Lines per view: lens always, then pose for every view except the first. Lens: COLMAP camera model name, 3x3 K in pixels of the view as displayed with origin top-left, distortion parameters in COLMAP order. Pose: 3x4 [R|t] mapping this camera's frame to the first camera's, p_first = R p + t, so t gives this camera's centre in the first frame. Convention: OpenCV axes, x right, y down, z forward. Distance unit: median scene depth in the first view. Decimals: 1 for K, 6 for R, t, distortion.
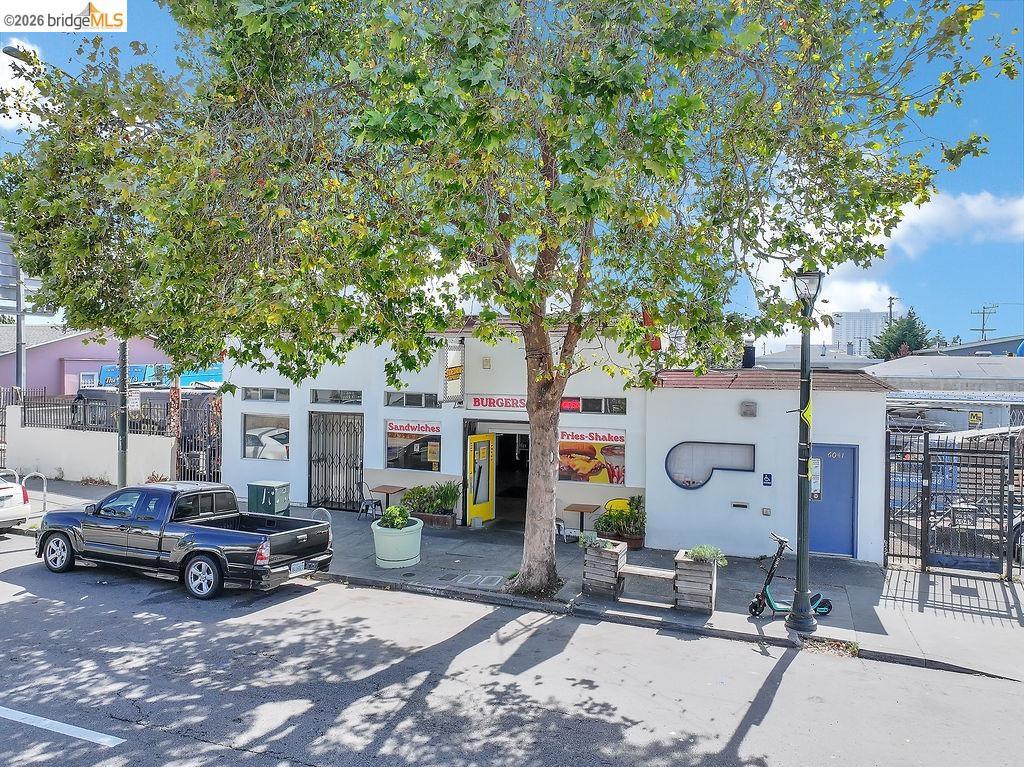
lens RADIAL K [[731.3, 0, 514.3], [0, 731.3, 380.1], [0, 0, 1]] dist [-0.007254, 0.019538]
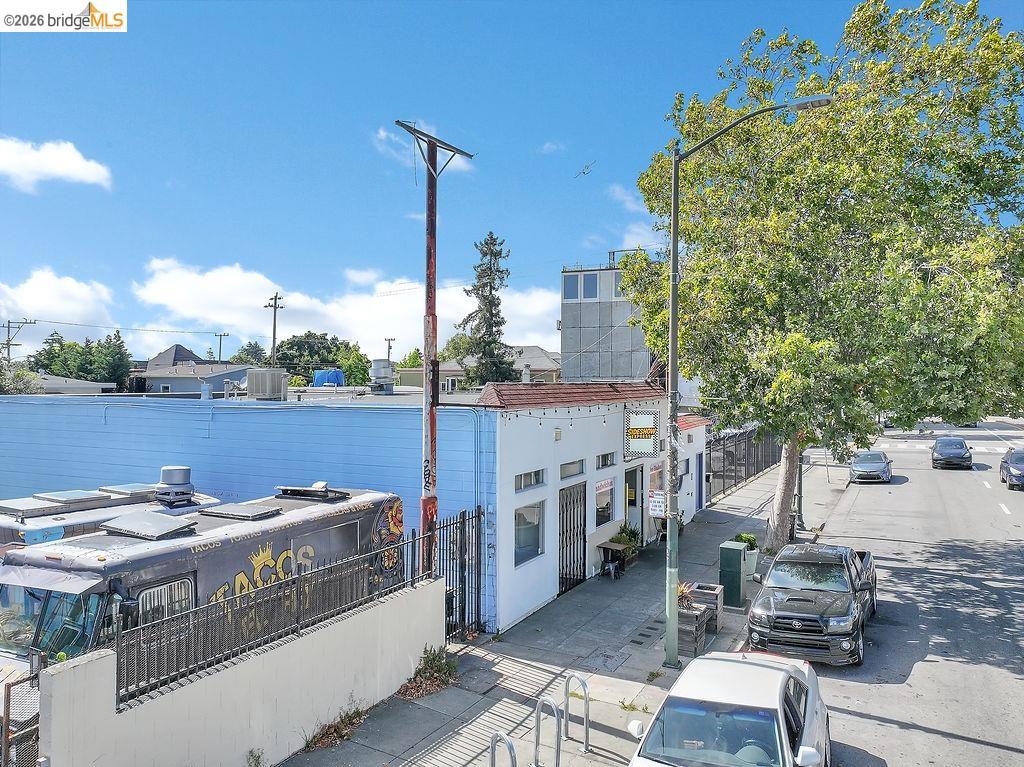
lens RADIAL K [[731.3, 0, 514.3], [0, 731.3, 380.1], [0, 0, 1]] dist [-0.007254, 0.019538]
pose [[0.108143, -0.011125, 0.994073, -1.721957], [0.012280, 0.999876, 0.009855, -0.148765], [-0.994060, 0.011141, 0.108266, 1.401521]]
